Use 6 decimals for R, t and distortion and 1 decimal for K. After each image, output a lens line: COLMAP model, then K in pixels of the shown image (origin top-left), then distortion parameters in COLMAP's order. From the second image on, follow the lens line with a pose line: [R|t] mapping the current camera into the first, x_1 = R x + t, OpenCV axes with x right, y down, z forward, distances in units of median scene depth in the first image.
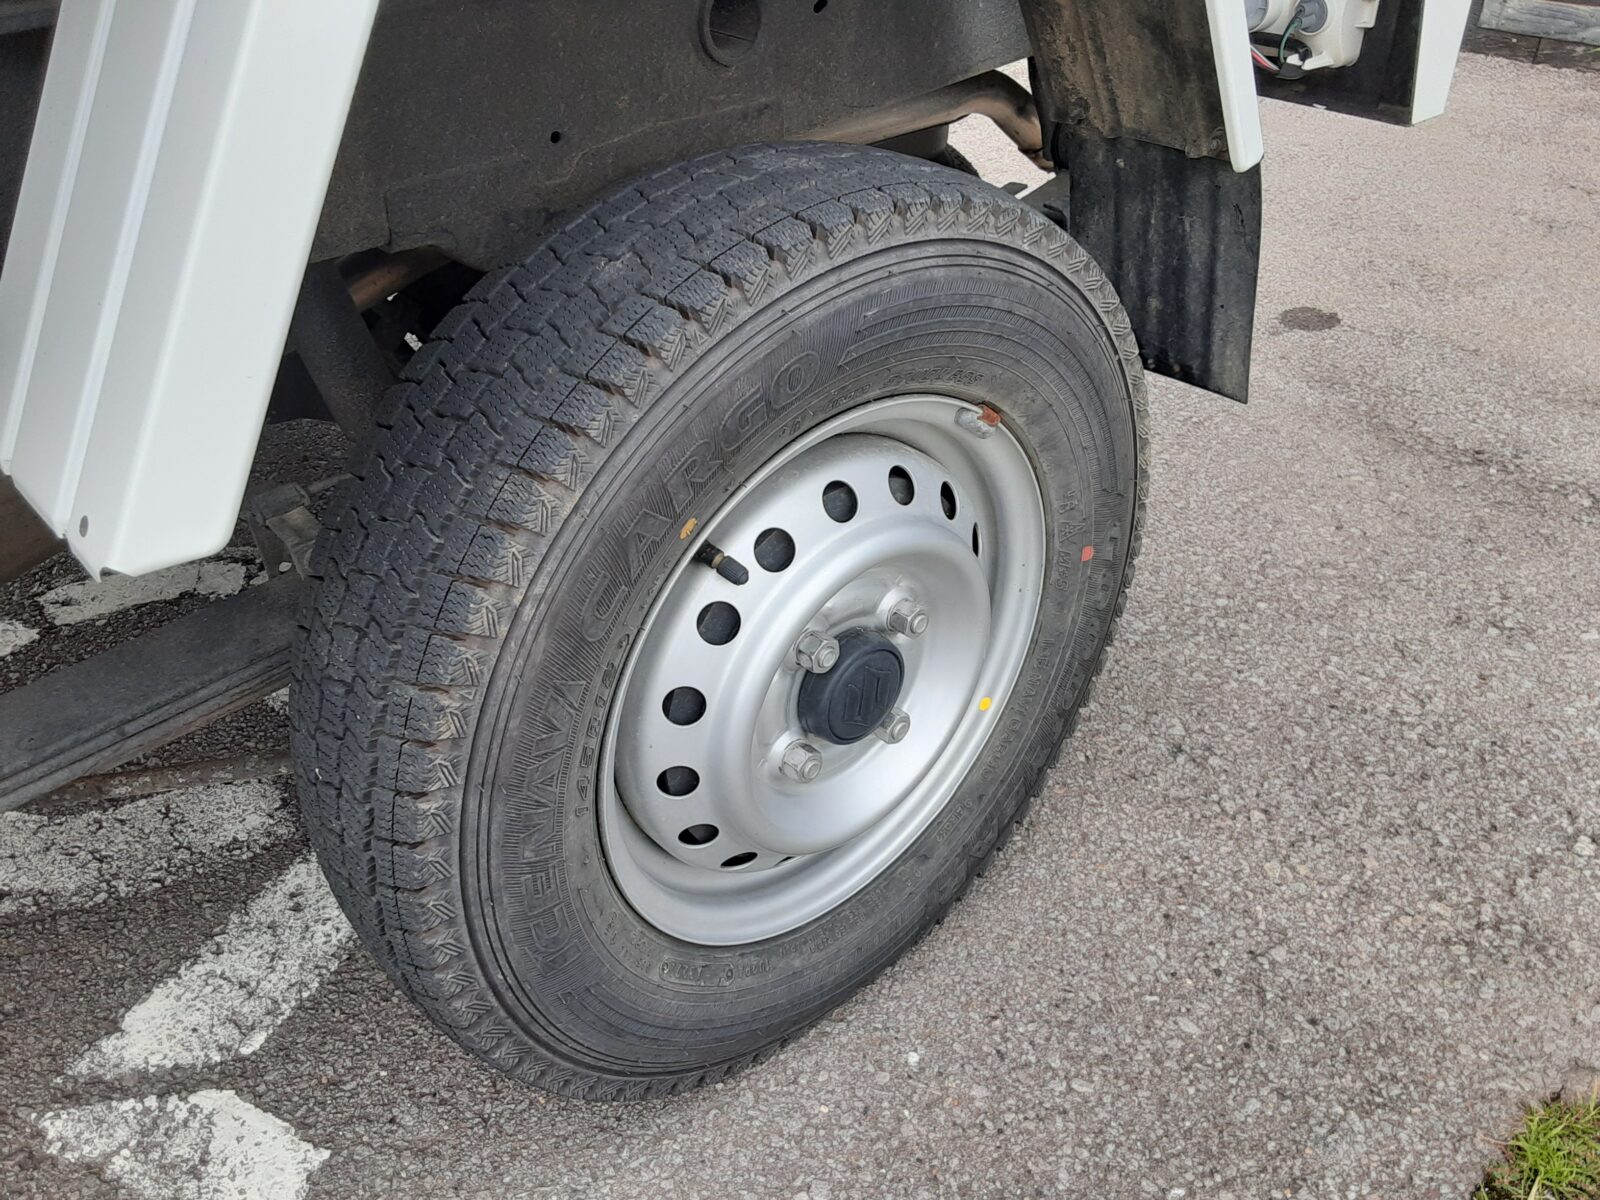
lens RADIAL K [[1290.9, 0, 792.0], [0, 1290.9, 610.4], [0, 0, 1]] dist [0.112966, -0.176425]
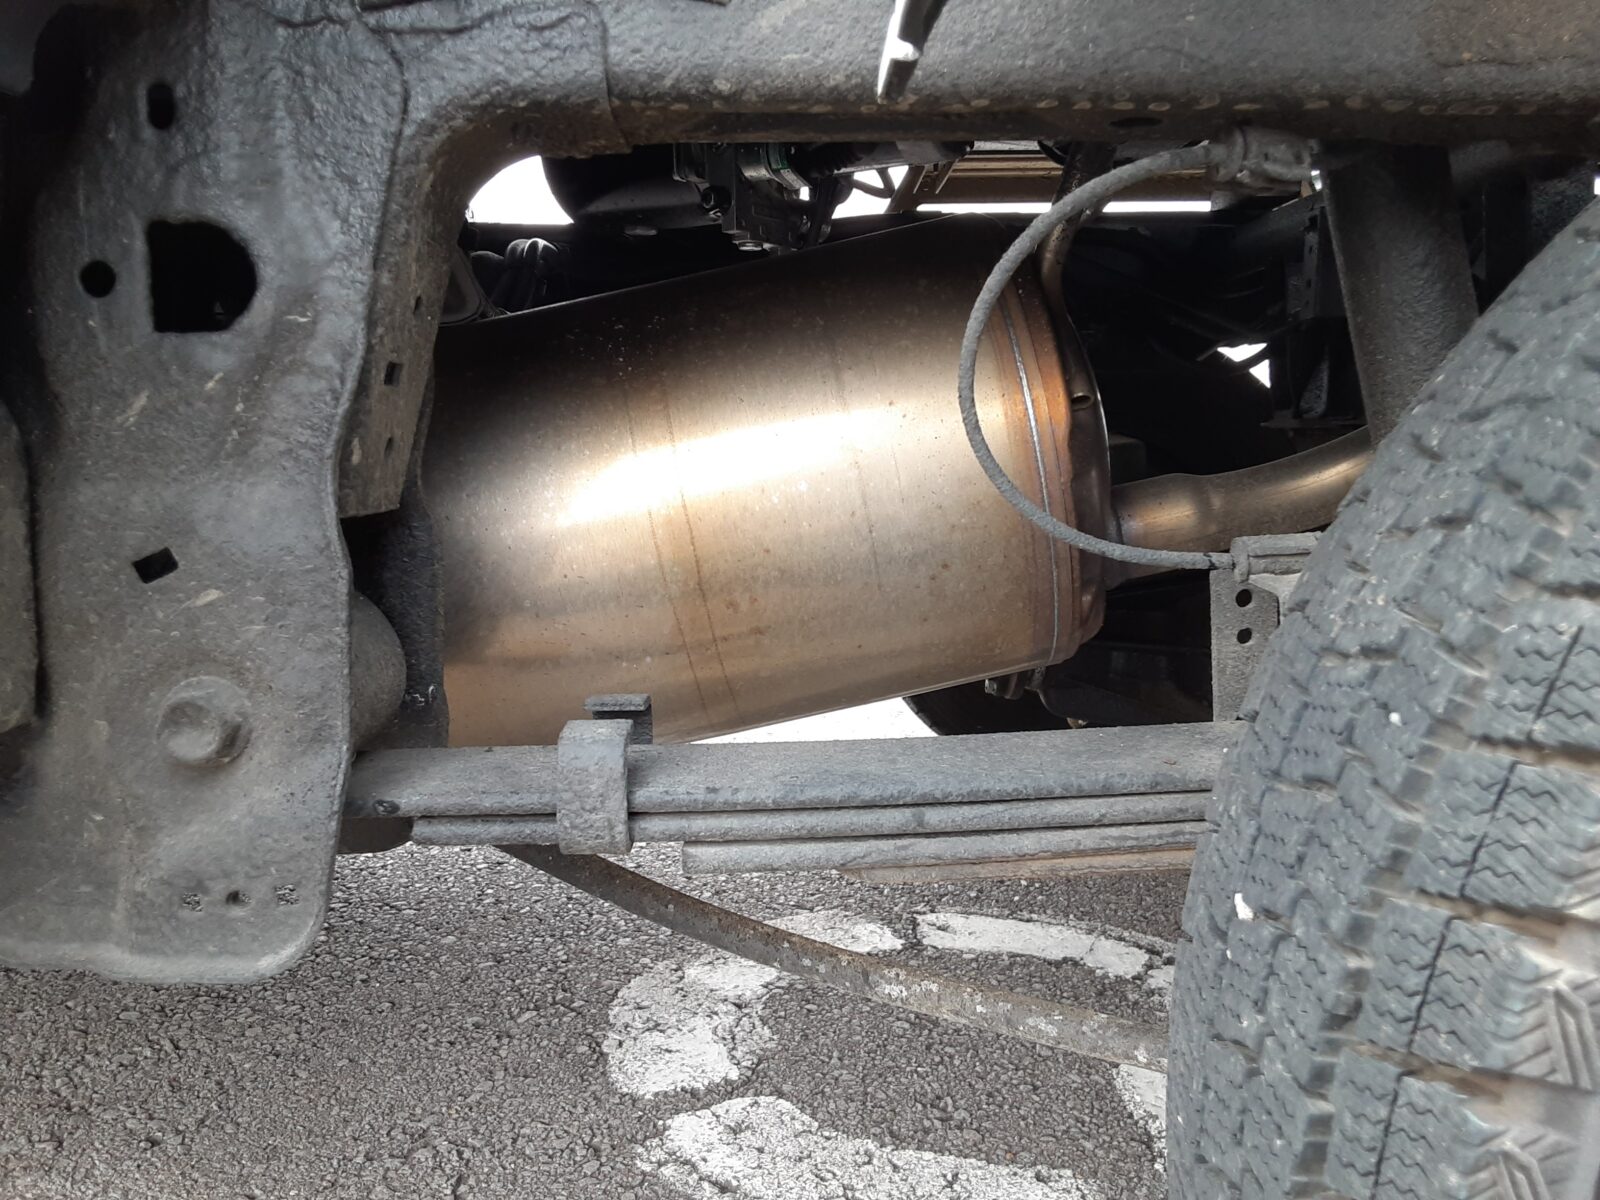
lens RADIAL K [[1290.9, 0, 792.0], [0, 1290.9, 610.4], [0, 0, 1]] dist [0.112966, -0.176425]
pose [[0.746423, 0.100628, -0.657819, -0.114119], [-0.384123, 0.872349, -0.302417, 0.132486], [0.543416, 0.478415, 0.689796, 0.332460]]
